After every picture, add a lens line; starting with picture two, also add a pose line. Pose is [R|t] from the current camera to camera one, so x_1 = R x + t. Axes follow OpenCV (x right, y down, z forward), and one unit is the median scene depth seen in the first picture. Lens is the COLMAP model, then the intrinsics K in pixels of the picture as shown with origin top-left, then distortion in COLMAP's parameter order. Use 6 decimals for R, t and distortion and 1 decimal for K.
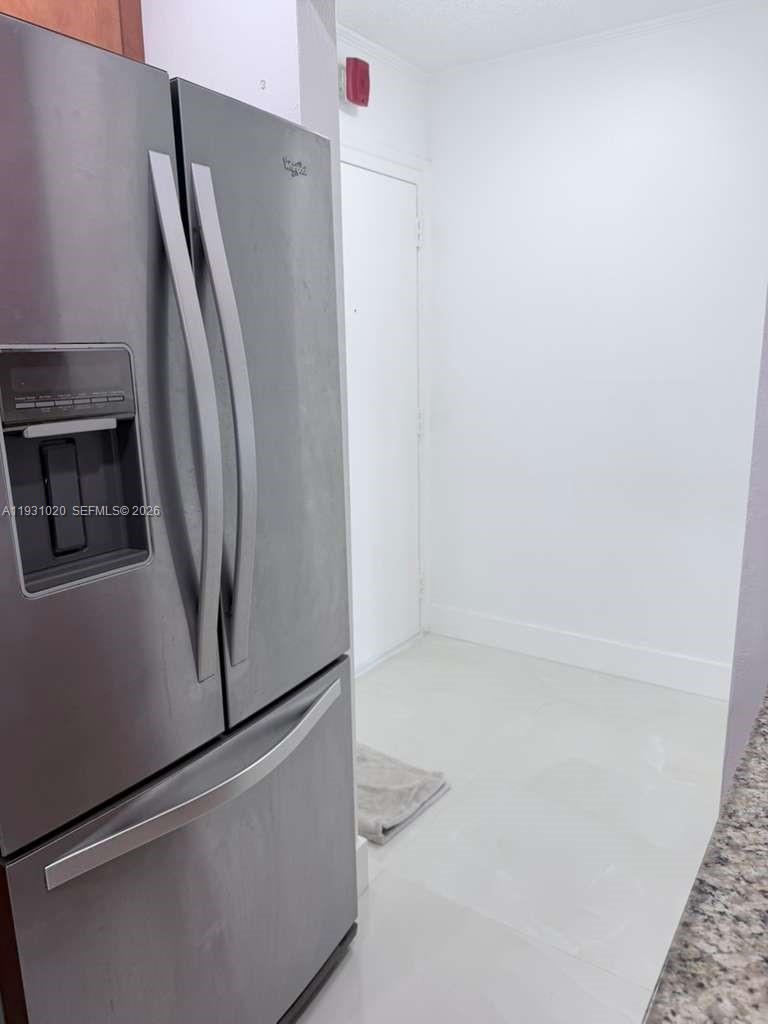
lens RADIAL K [[722.1, 0, 384.0], [0, 722.1, 512.0], [0, 0, 1]] dist [0.198319, -0.192857]
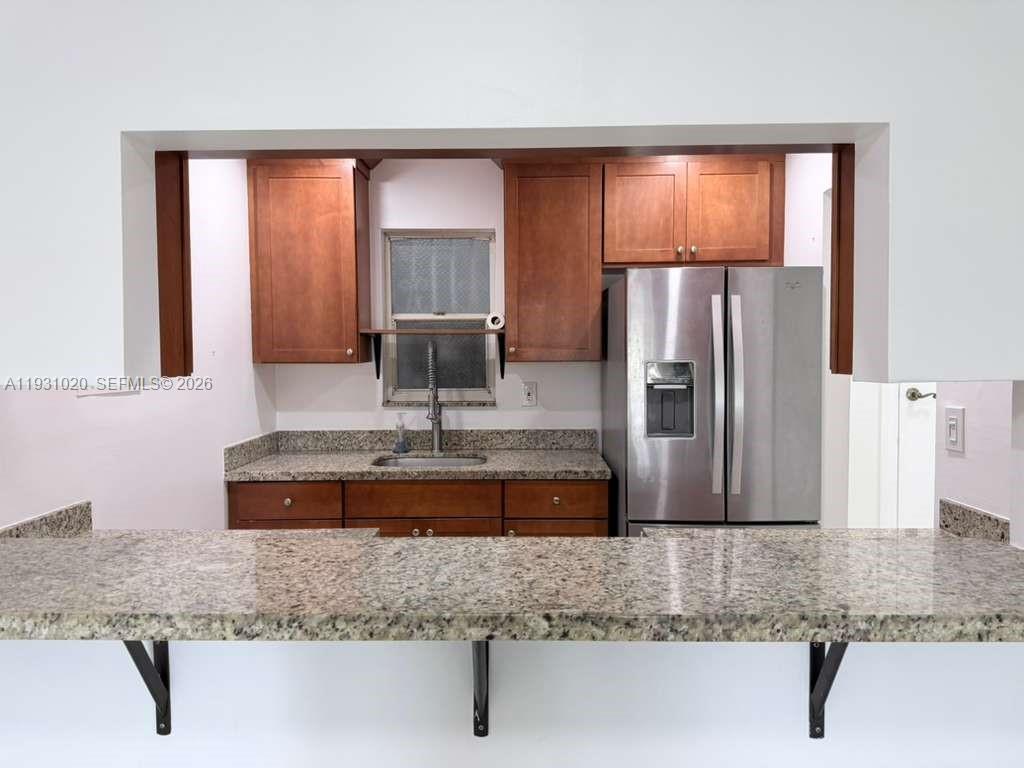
lens RADIAL K [[720.8, 0, 512.0], [0, 720.8, 384.0], [0, 0, 1]] dist [0.082145, -0.001879]
pose [[0.561605, 0.051547, -0.825798, 1.554024], [-0.183982, 0.980851, -0.063896, 0.171276], [0.806691, 0.187817, 0.560334, -1.101999]]
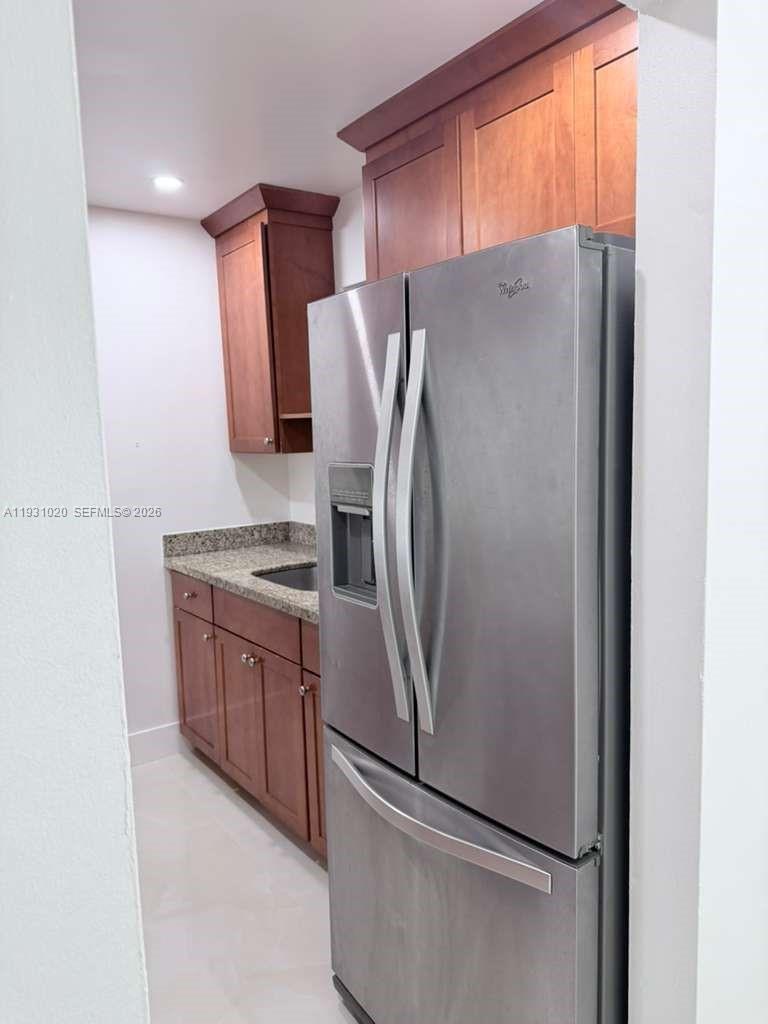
lens RADIAL K [[720.8, 0, 384.0], [0, 720.8, 512.0], [0, 0, 1]] dist [0.082145, -0.001879]
pose [[-0.316653, 0.129158, -0.939707, 1.040235], [-0.175059, 0.965711, 0.191721, -0.409553], [0.932248, 0.225213, -0.283185, 1.442243]]
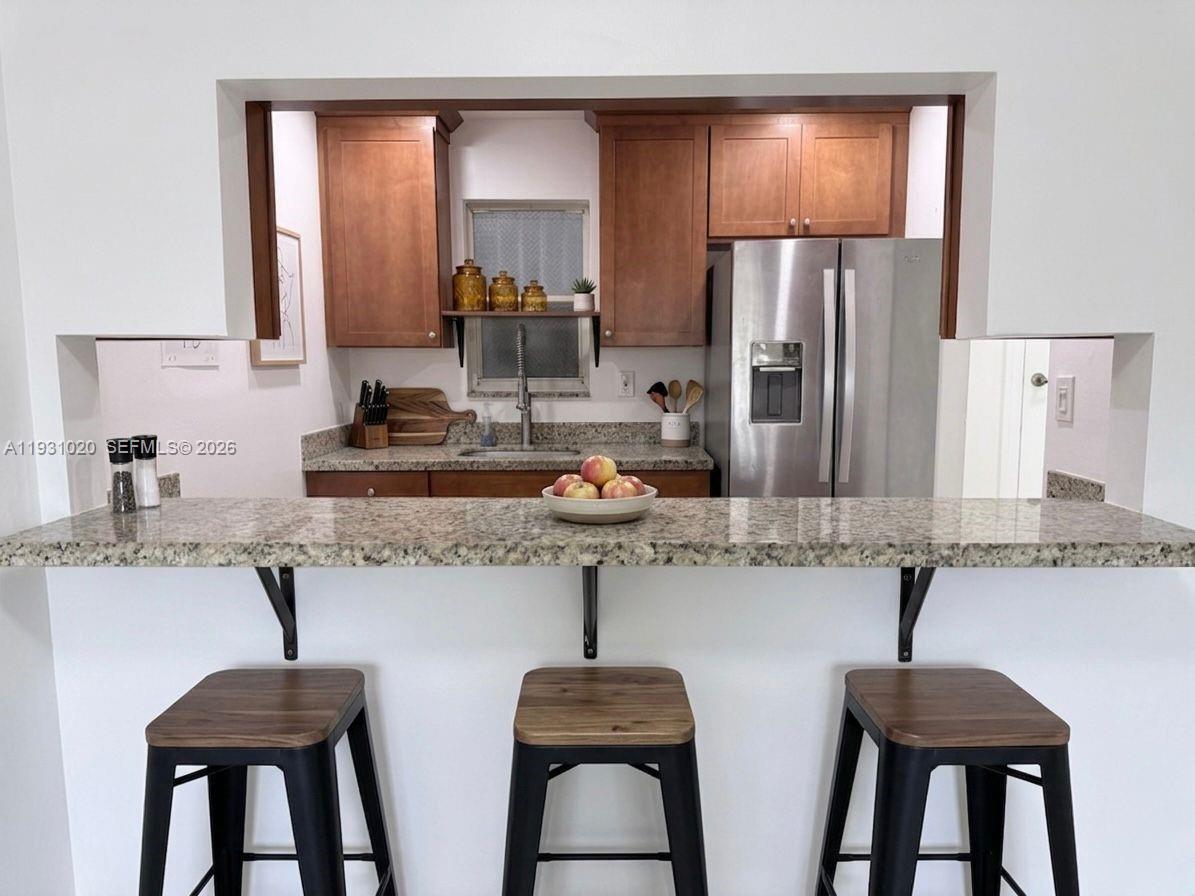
lens RADIAL K [[842.7, 0, 597.5], [0, 842.7, 448.0], [0, 0, 1]] dist [0.198319, -0.192857]
pose [[0.561515, 0.097394, -0.821715, 1.793828], [-0.186825, 0.982329, -0.011234, 0.329321], [0.806100, 0.159825, 0.569788, -1.285900]]
